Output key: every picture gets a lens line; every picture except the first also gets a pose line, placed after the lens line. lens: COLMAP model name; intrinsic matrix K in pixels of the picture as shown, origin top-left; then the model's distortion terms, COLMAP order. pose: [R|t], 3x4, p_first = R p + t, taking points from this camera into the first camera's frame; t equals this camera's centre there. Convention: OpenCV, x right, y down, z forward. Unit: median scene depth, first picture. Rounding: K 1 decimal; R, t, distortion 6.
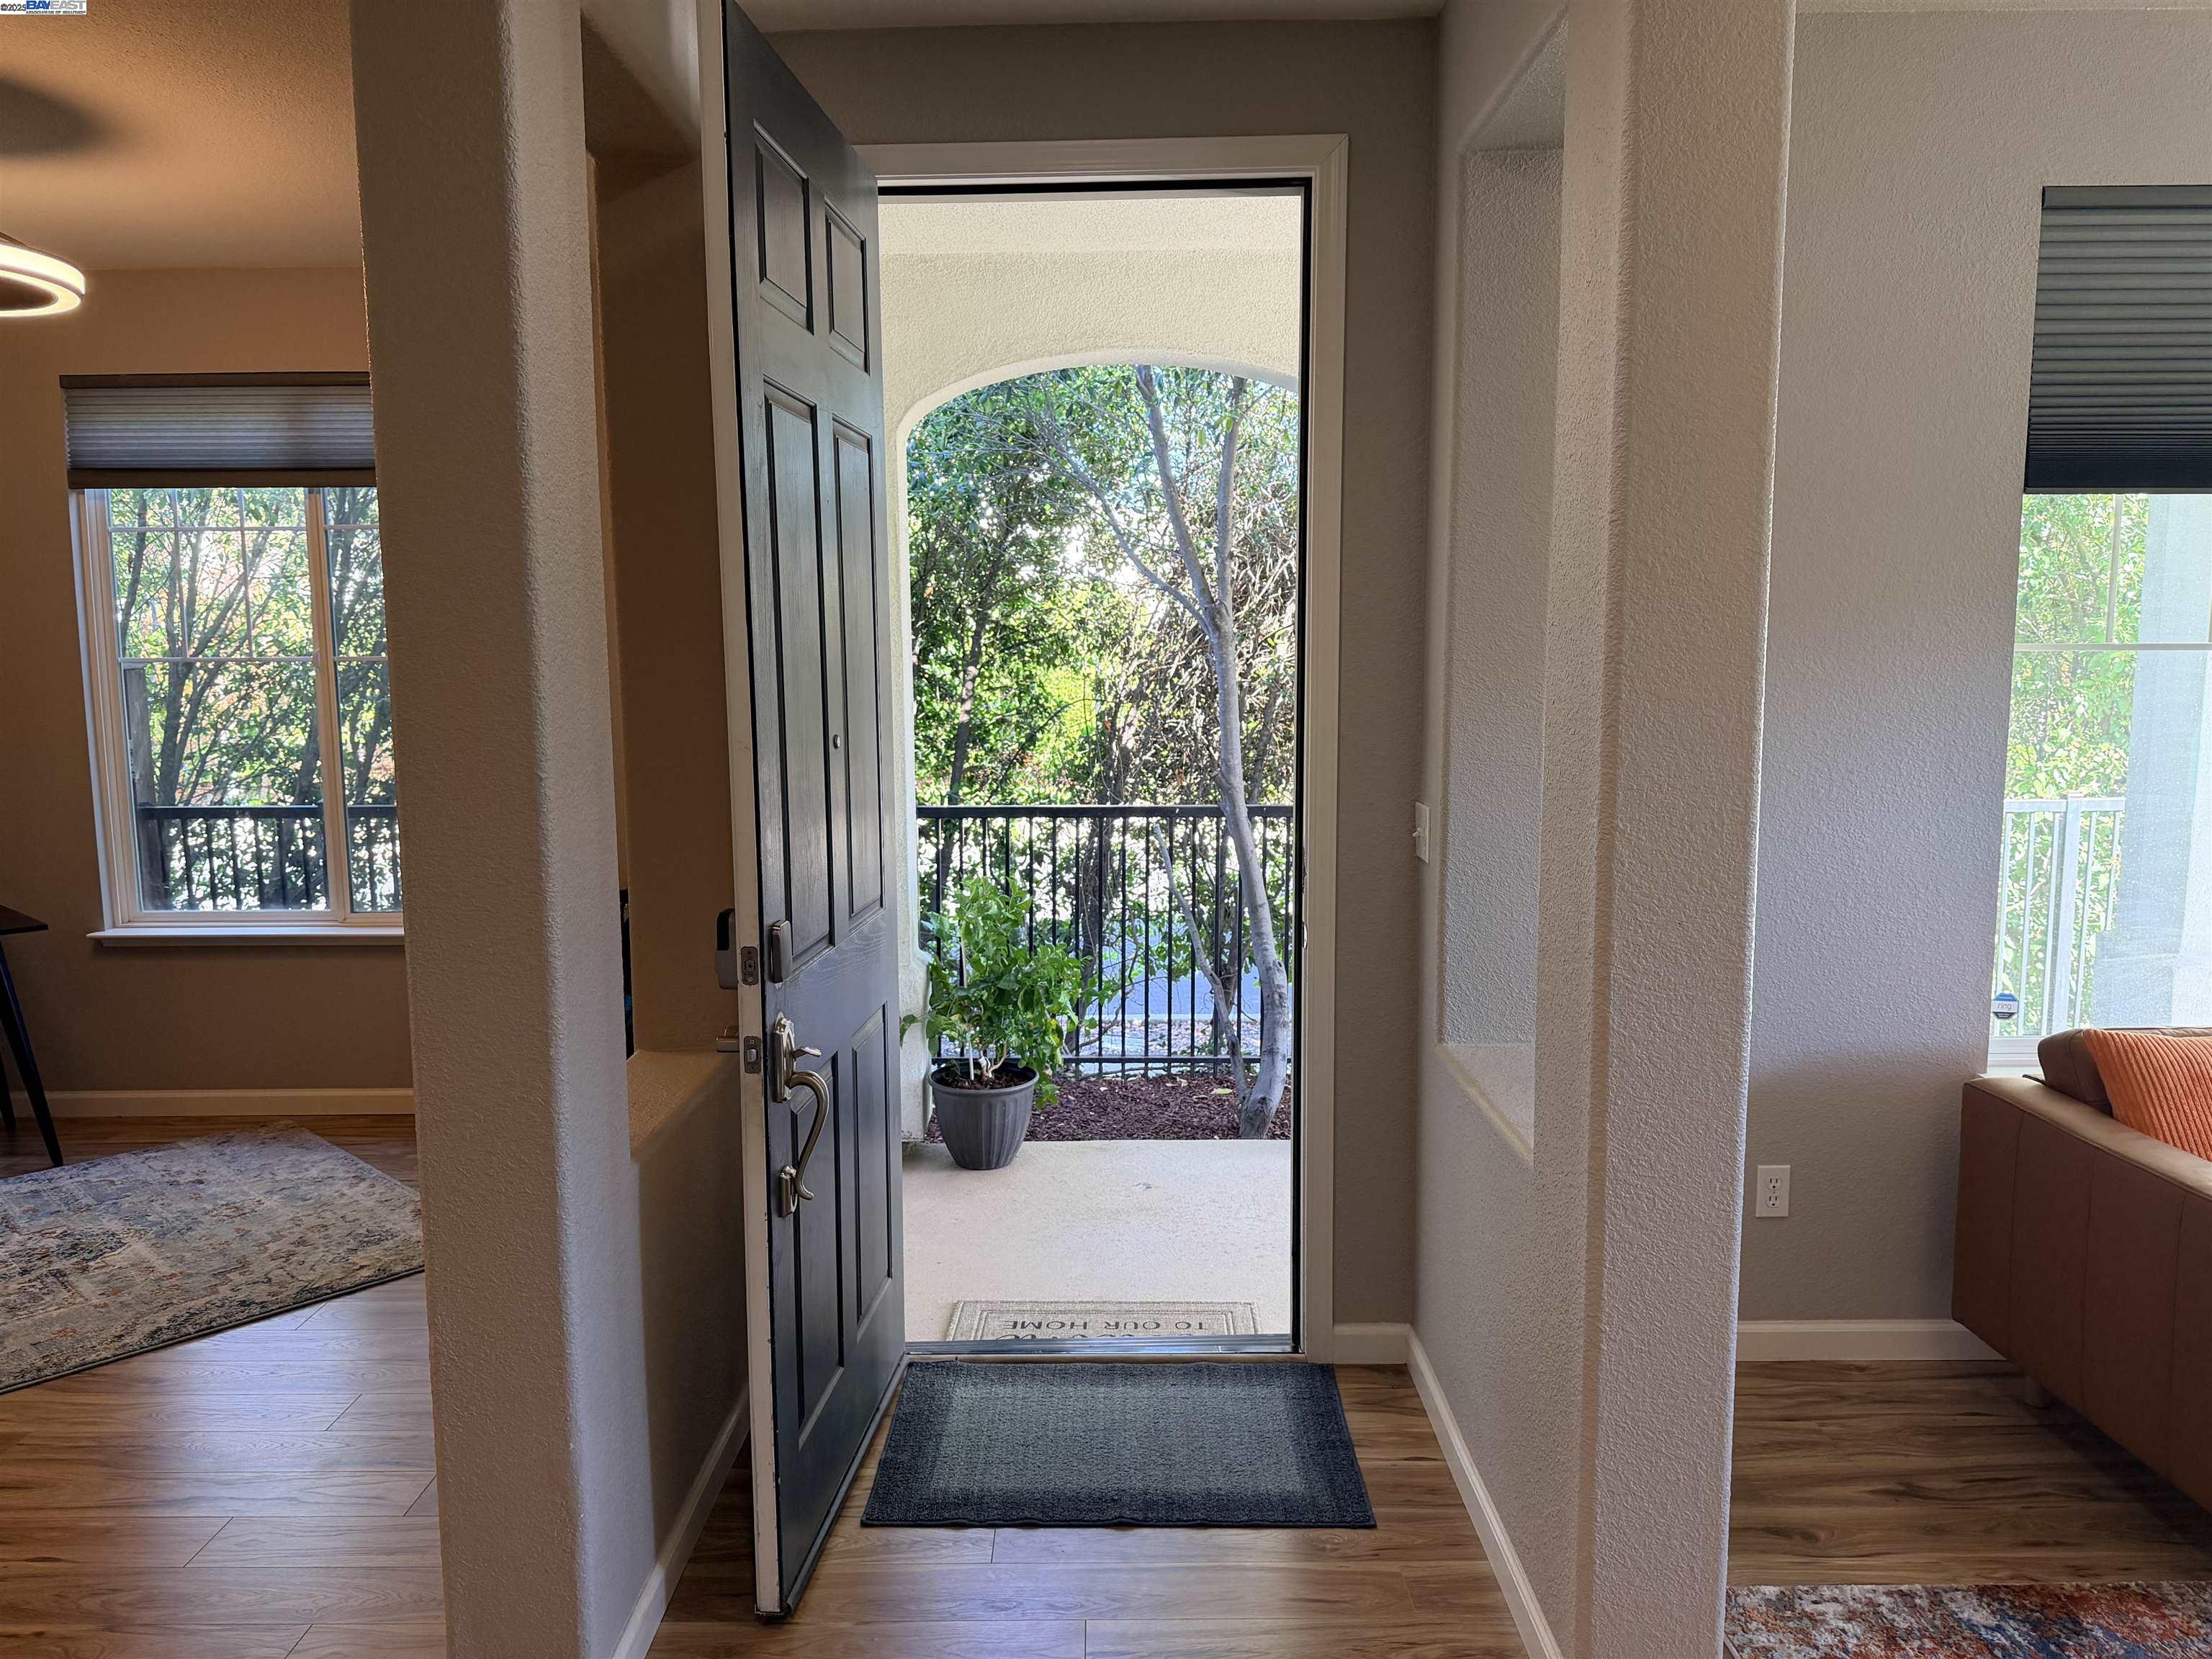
lens RADIAL K [[1535.9, 0, 1092.2], [0, 1535.9, 830.2], [0, 0, 1]] dist [-0.001415, -0.016850]
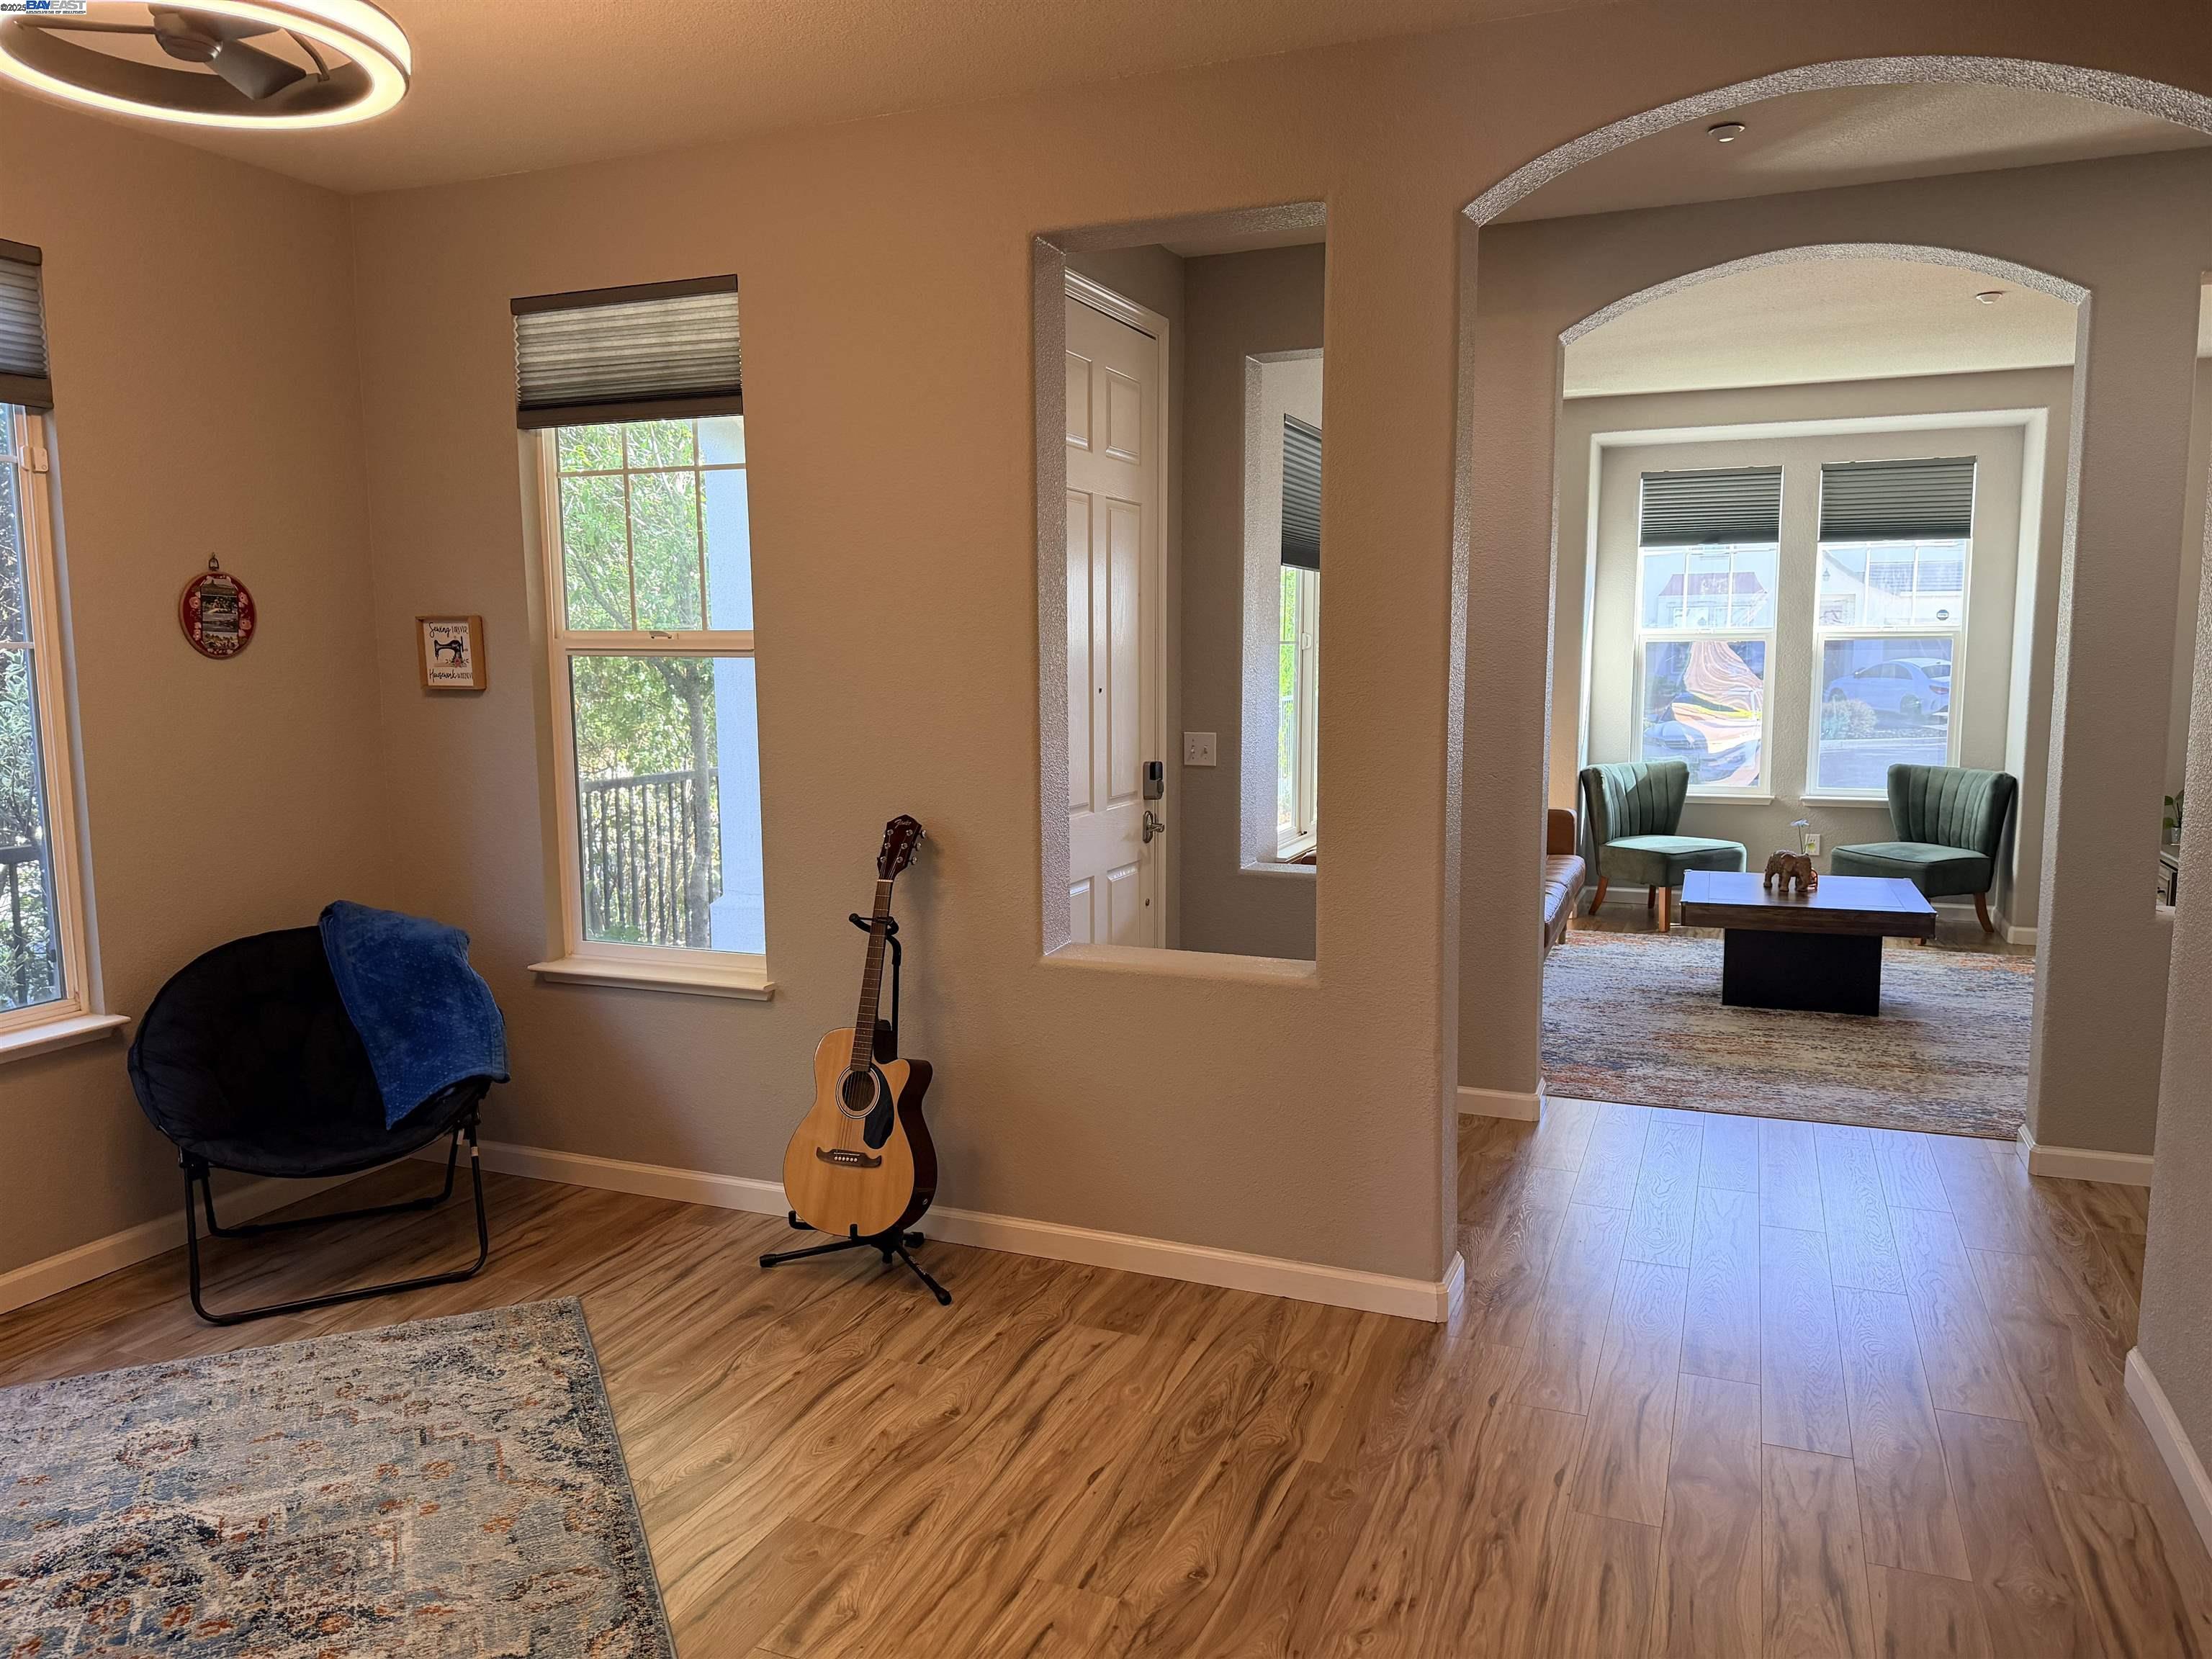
lens RADIAL K [[1535.9, 0, 1123.8], [0, 1535.9, 818.2], [0, 0, 1]] dist [-0.001415, -0.016850]
pose [[0.401710, -0.107336, 0.909455, -0.952403], [0.110394, 0.991541, 0.068263, -0.030472], [-0.909089, 0.072976, 0.410161, 0.297825]]
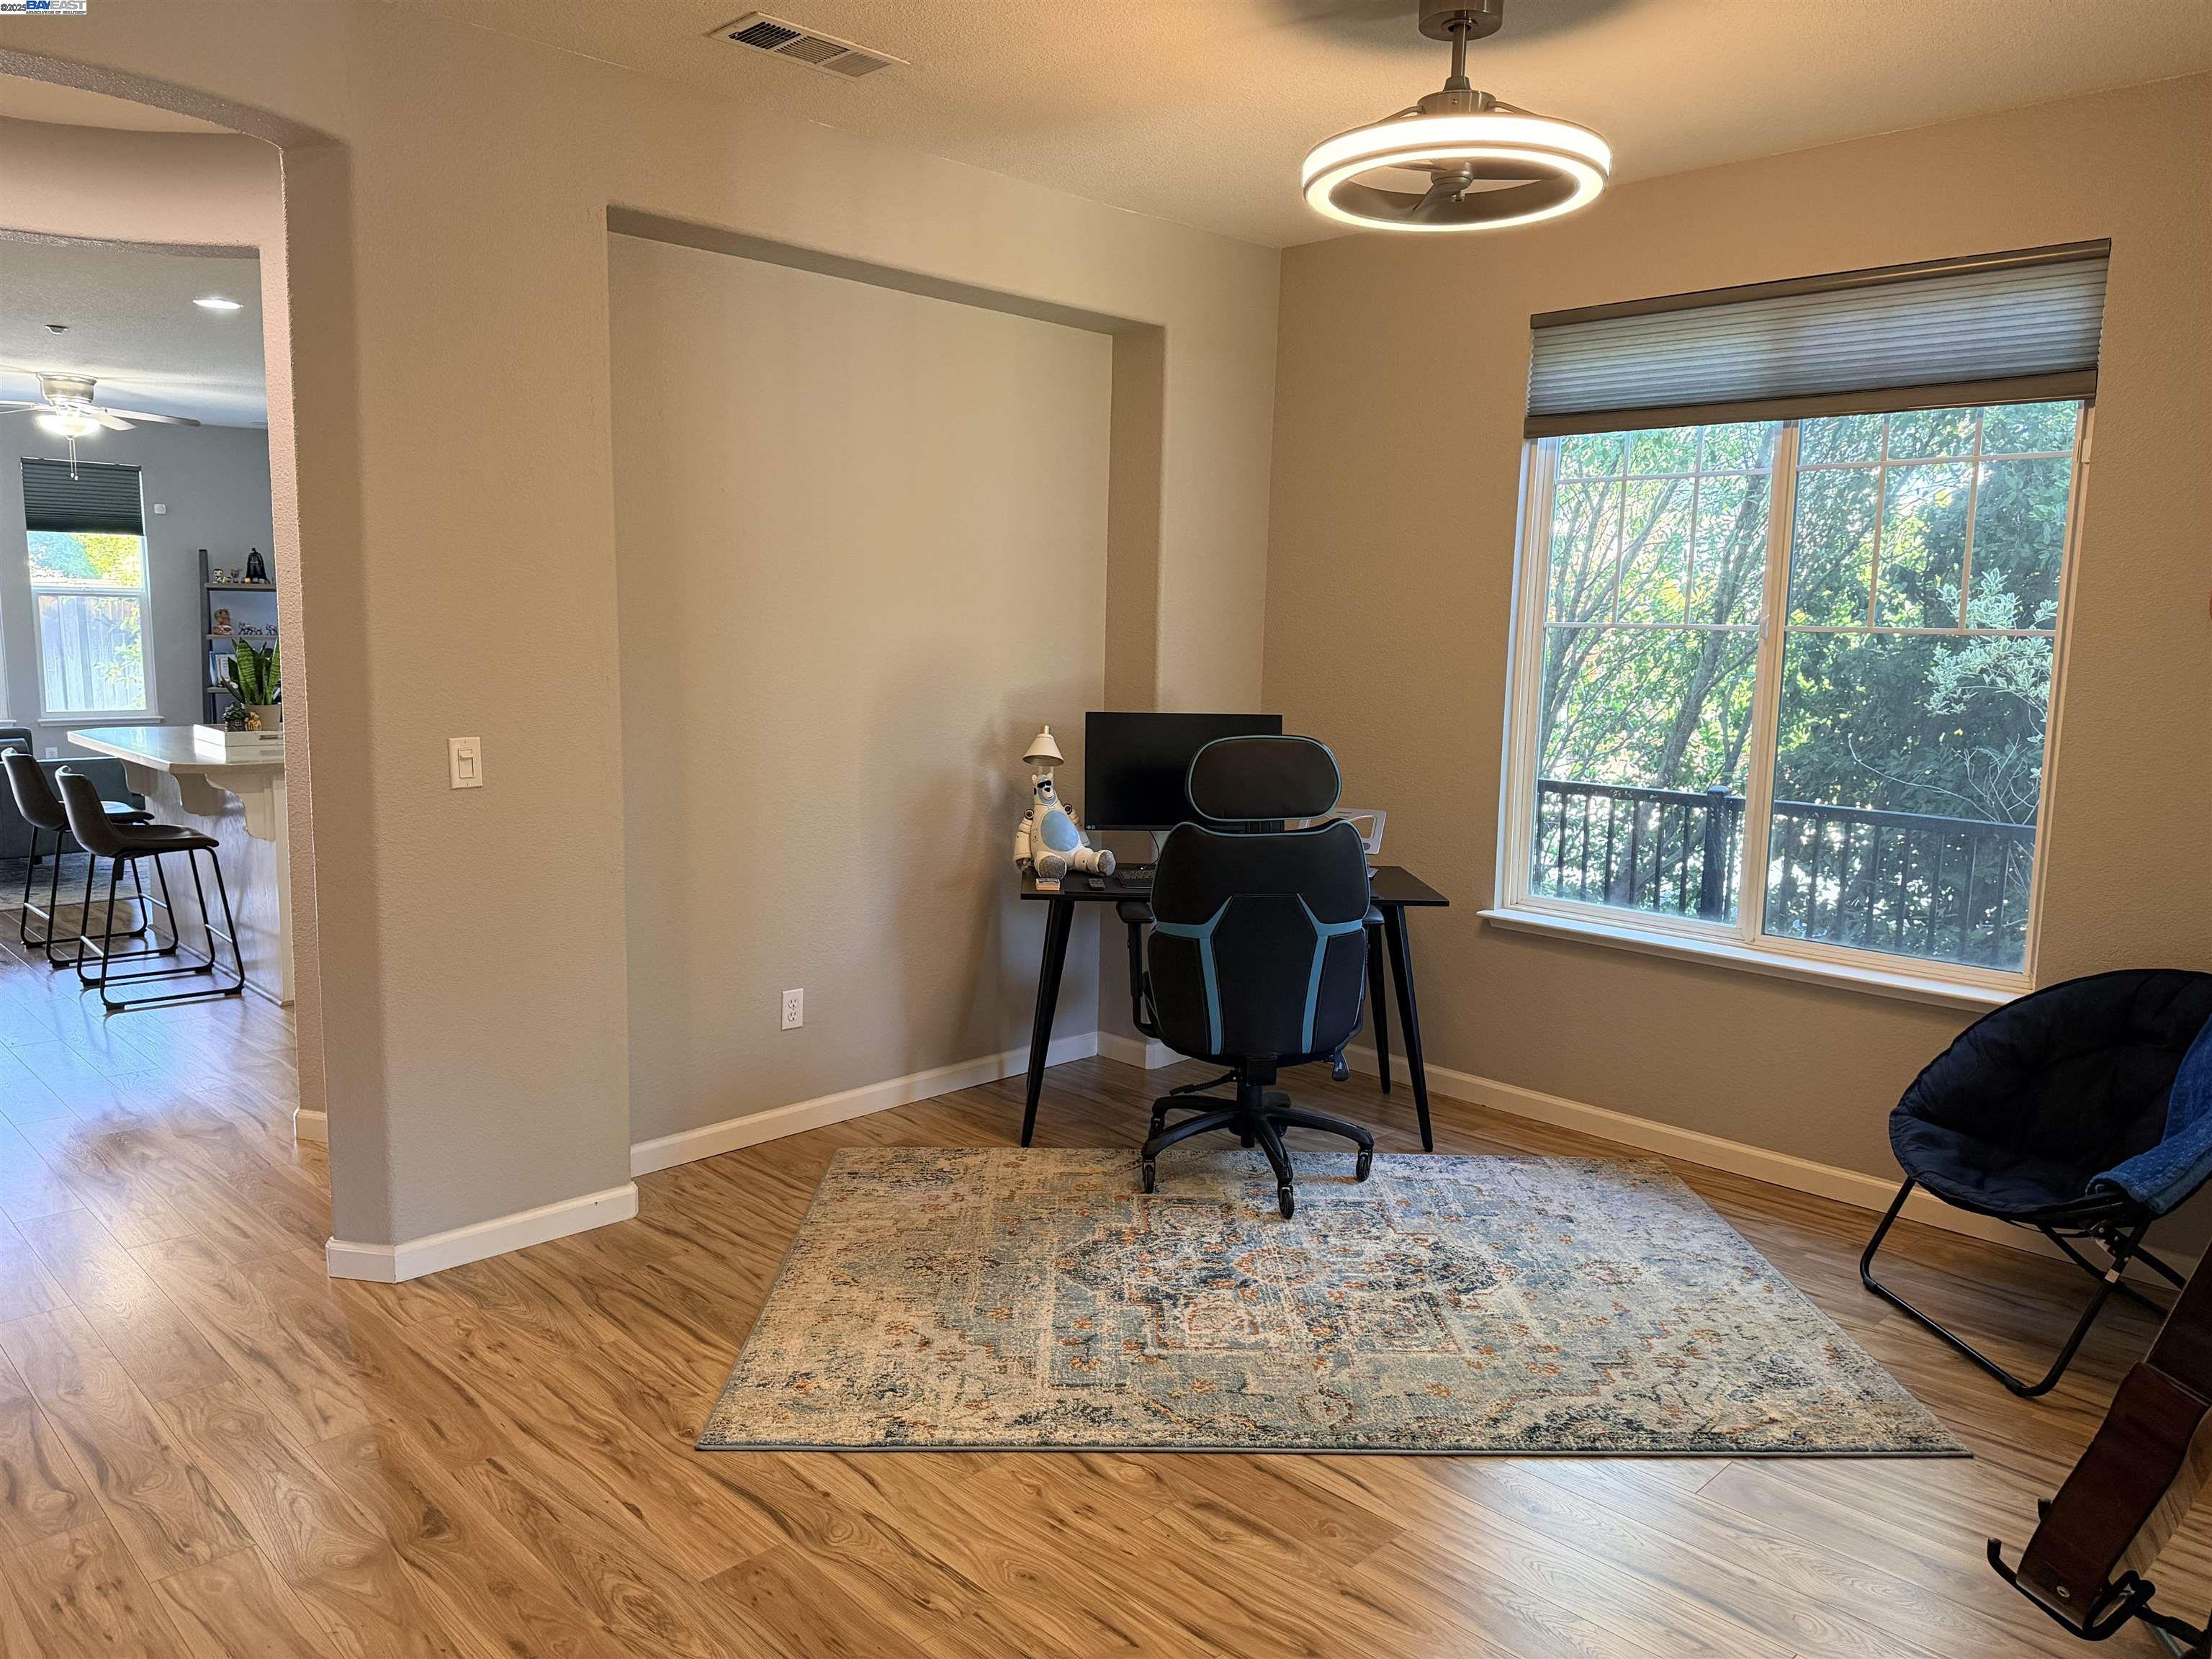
lens RADIAL K [[1535.9, 0, 1070.2], [0, 1535.9, 819.5], [0, 0, 1]] dist [-0.001415, -0.016850]
pose [[0.684133, 0.109518, -0.721088, -0.172570], [-0.102777, 0.993273, 0.053347, -0.016917], [0.722079, 0.037615, 0.690787, 0.179116]]
